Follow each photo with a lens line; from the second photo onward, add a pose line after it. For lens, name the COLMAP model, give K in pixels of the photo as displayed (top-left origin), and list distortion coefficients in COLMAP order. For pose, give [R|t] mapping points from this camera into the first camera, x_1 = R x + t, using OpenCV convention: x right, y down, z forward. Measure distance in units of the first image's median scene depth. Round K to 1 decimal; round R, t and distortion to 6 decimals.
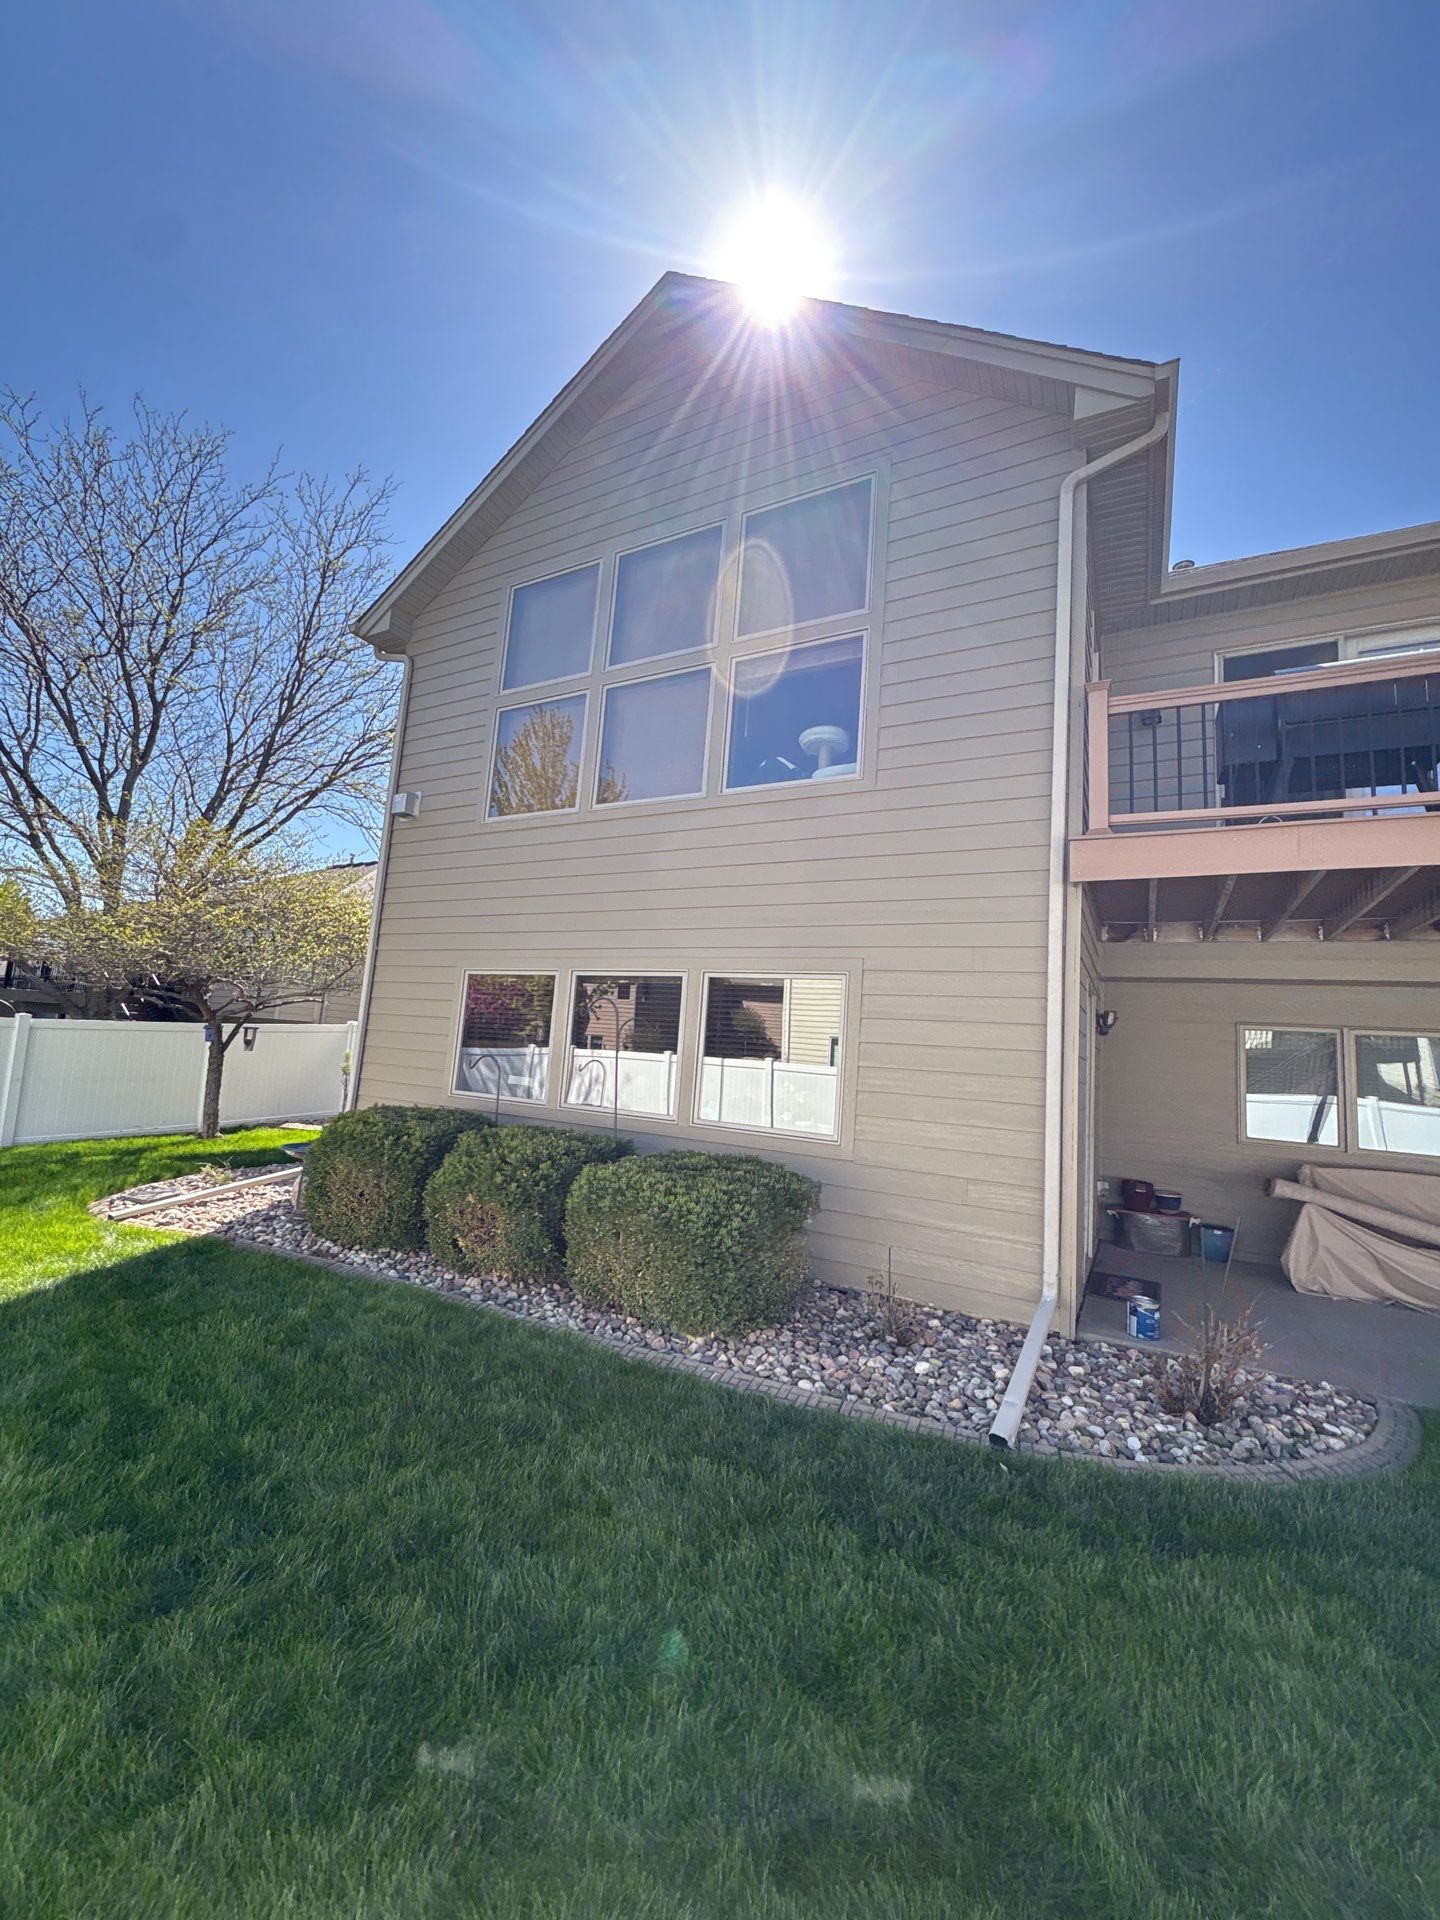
lens RADIAL K [[754.7, 0, 725.2], [0, 754.7, 957.6], [0, 0, 1]] dist [-0.003891, -0.001046]
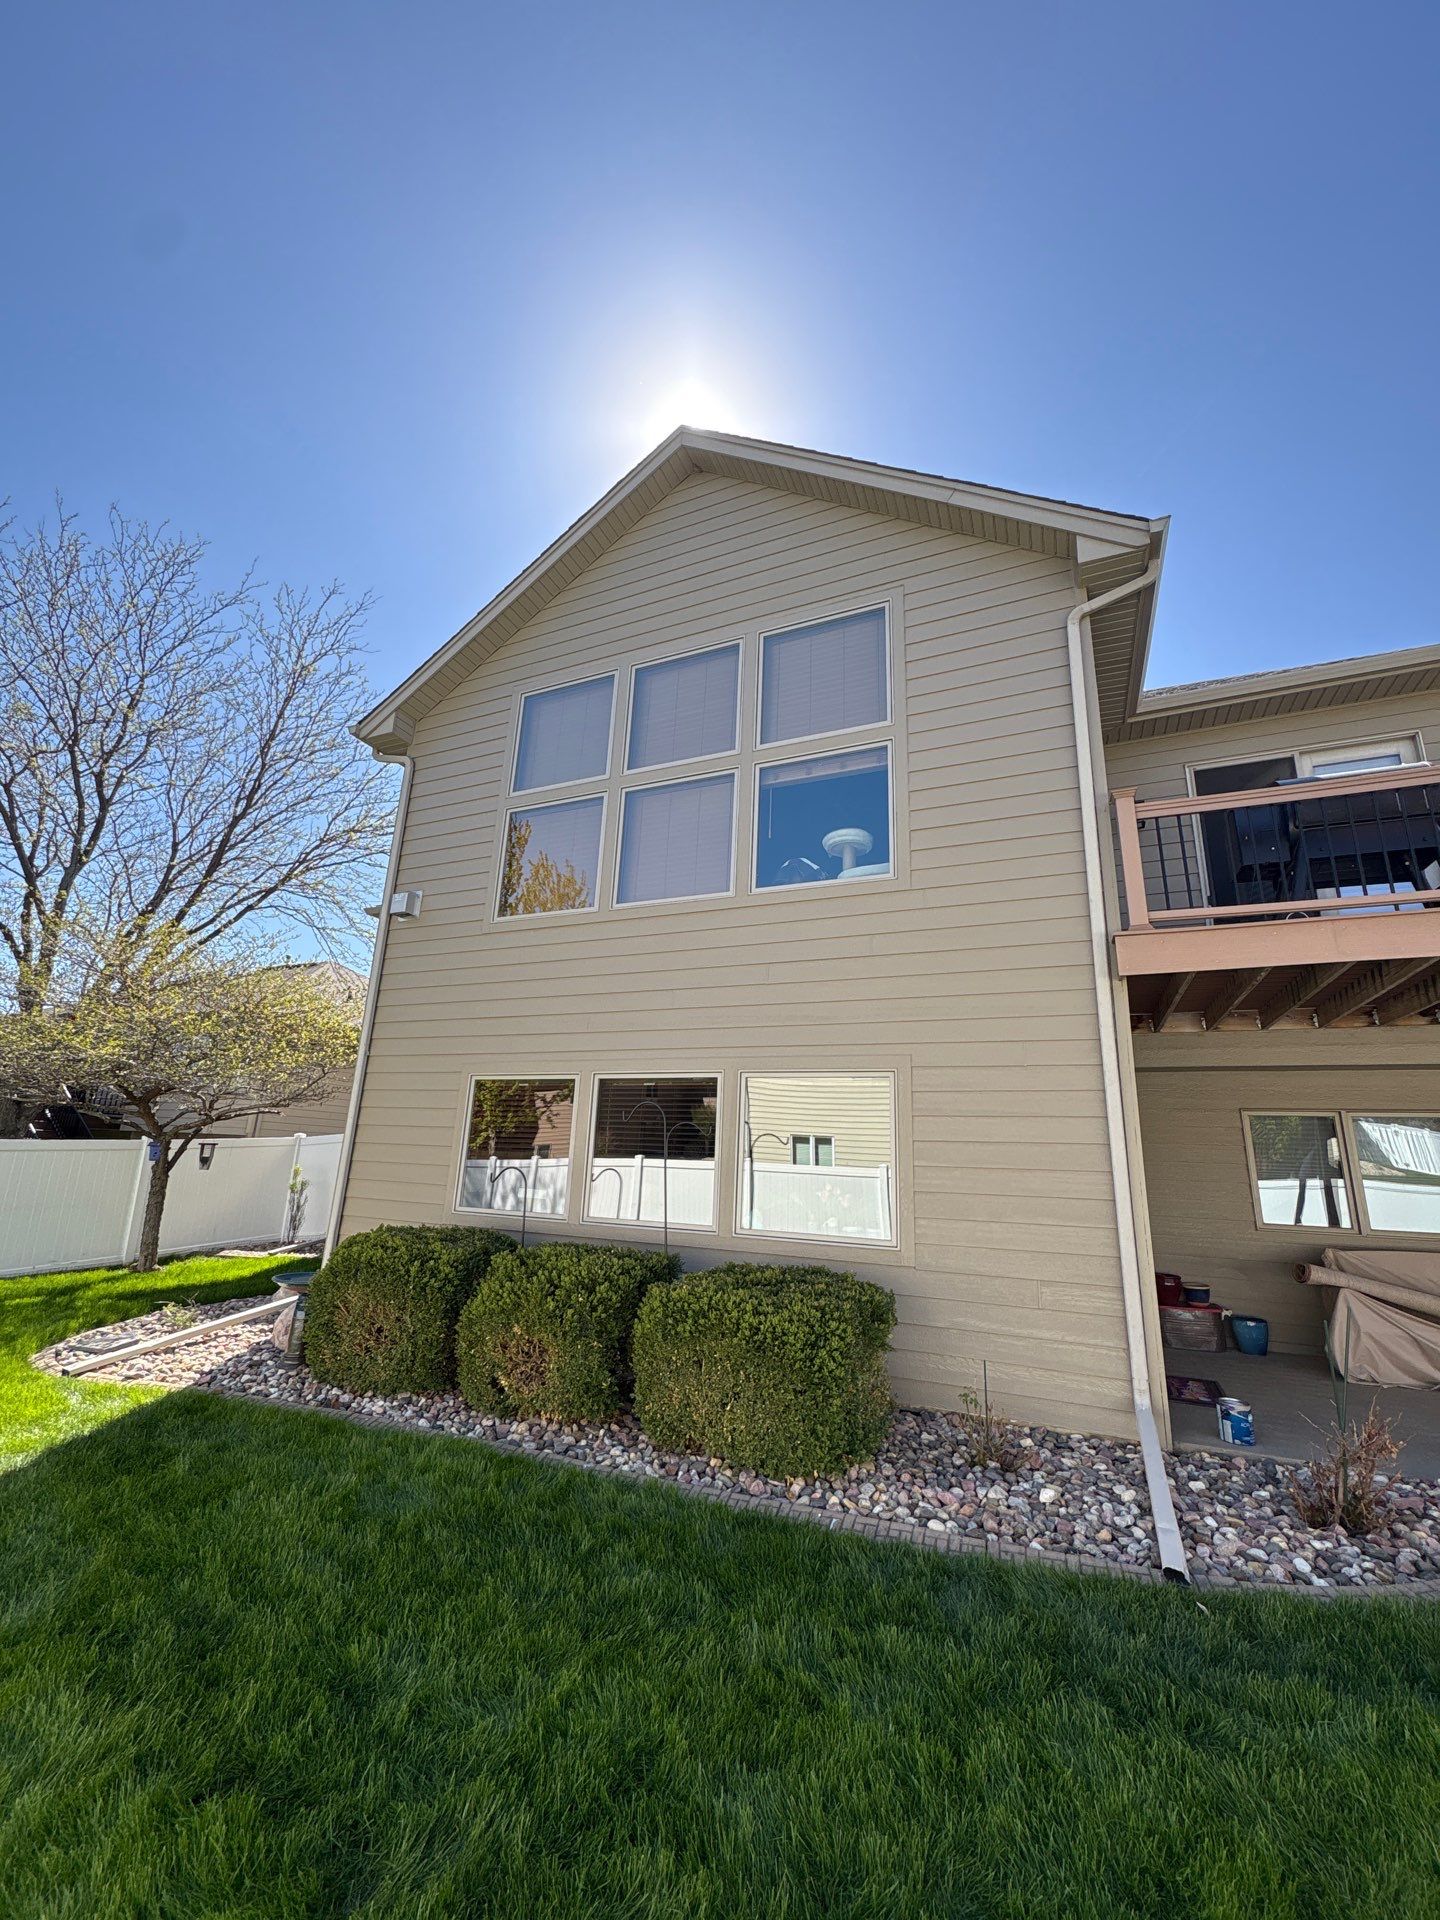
lens RADIAL K [[754.7, 0, 724.1], [0, 754.7, 954.2], [0, 0, 1]] dist [-0.003891, -0.001046]
pose [[0.995954, -0.008974, 0.089418, -0.164313], [0.020627, 0.991265, -0.130265, -0.005518], [-0.087468, 0.131582, 0.987439, 0.019938]]
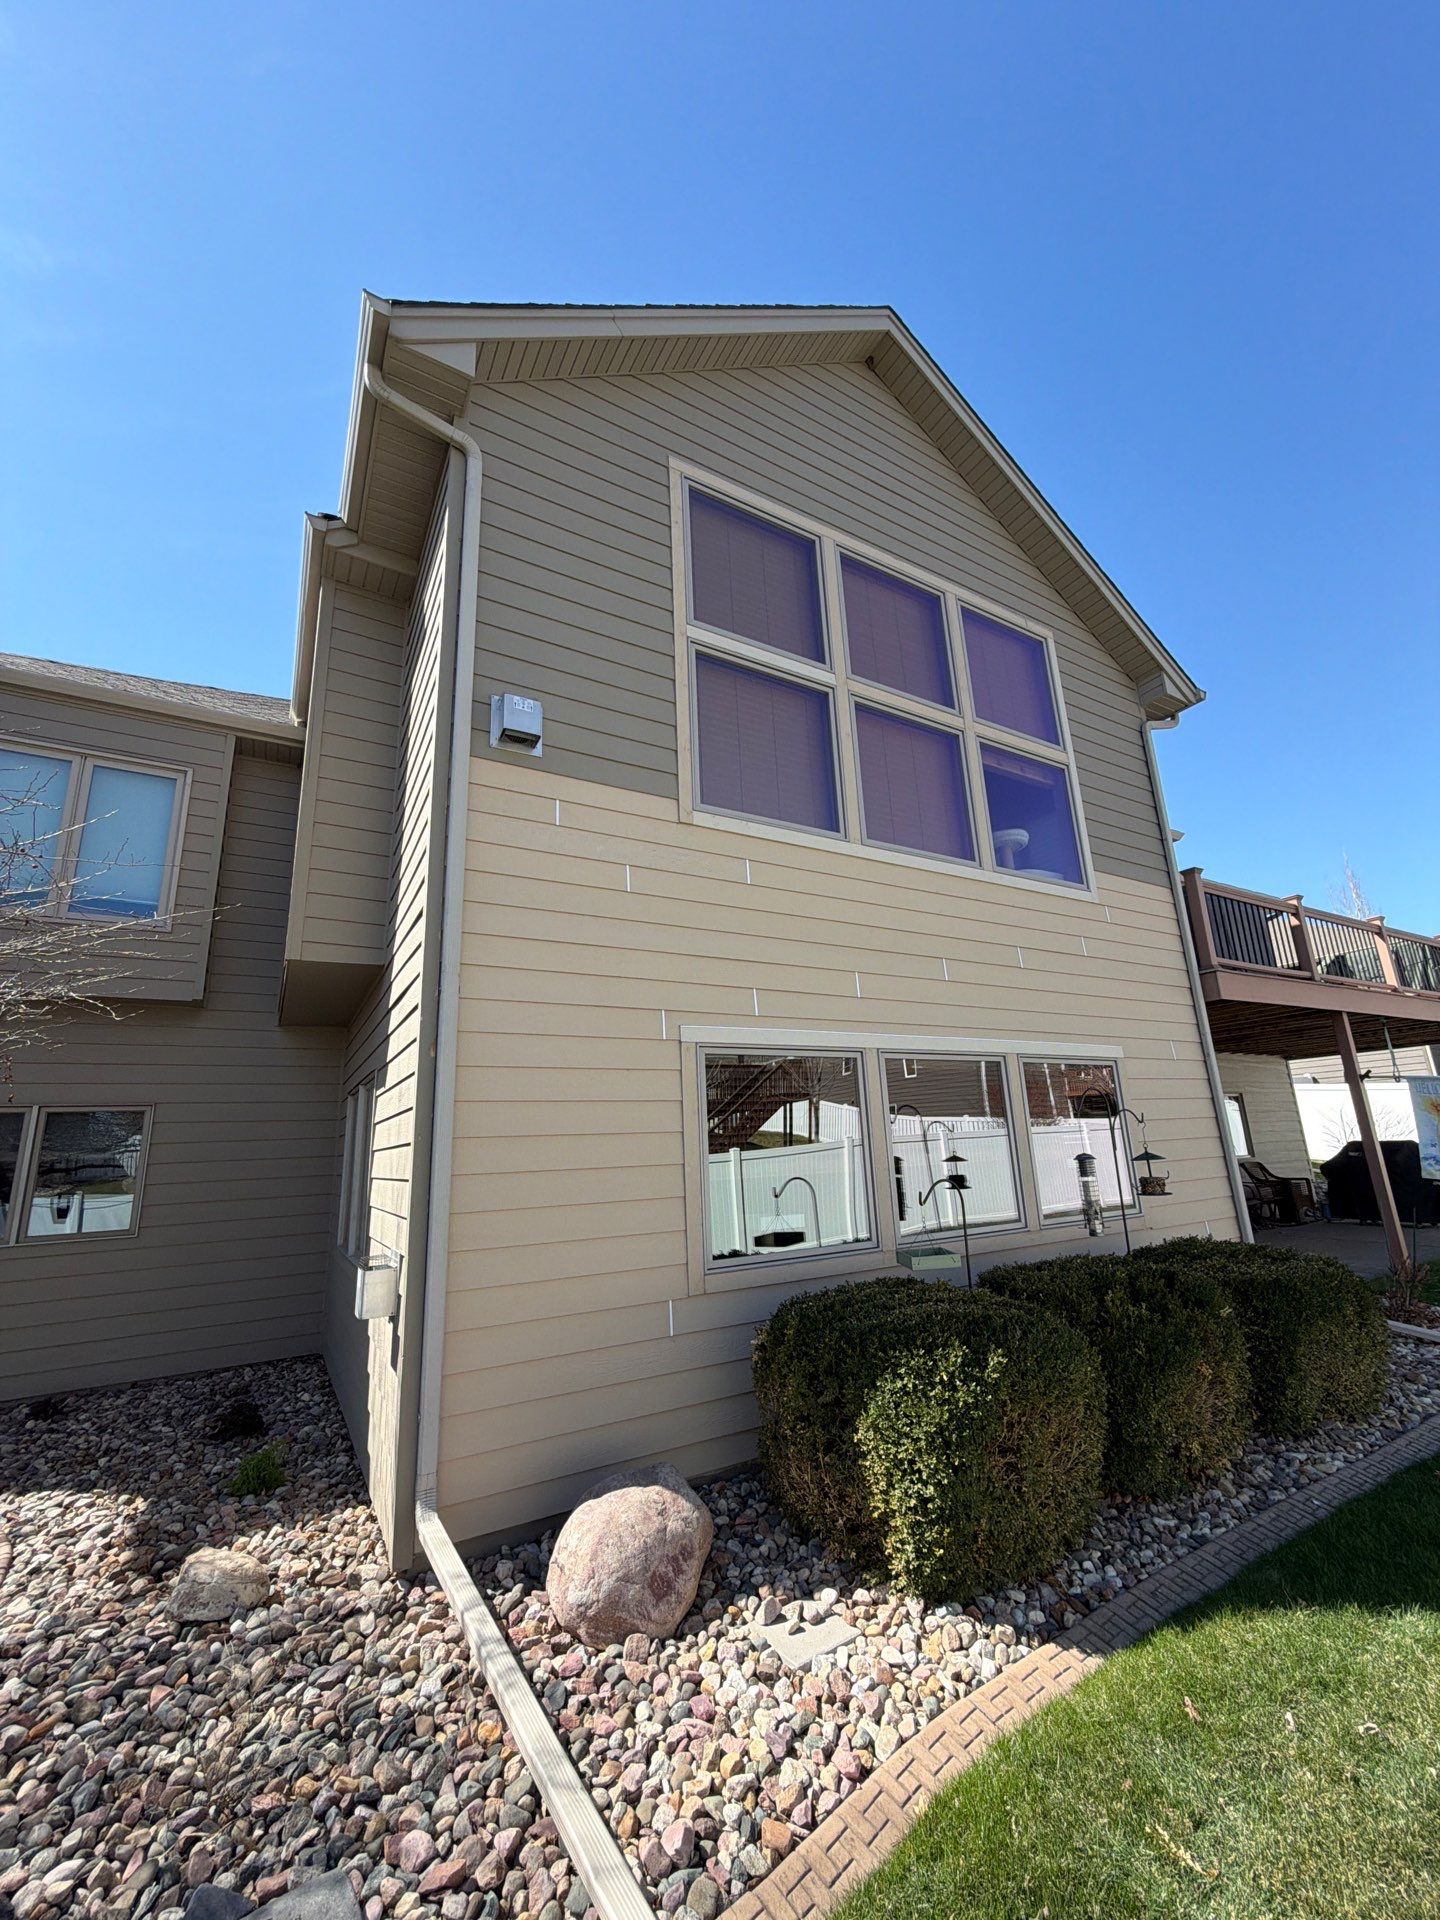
lens RADIAL K [[754.7, 0, 713.2], [0, 754.7, 947.1], [0, 0, 1]] dist [-0.003891, -0.001046]
pose [[0.522631, 0.125570, 0.843261, -1.244428], [-0.039440, 0.991596, -0.123214, 0.017950], [-0.851647, 0.031137, 0.523191, 1.001743]]
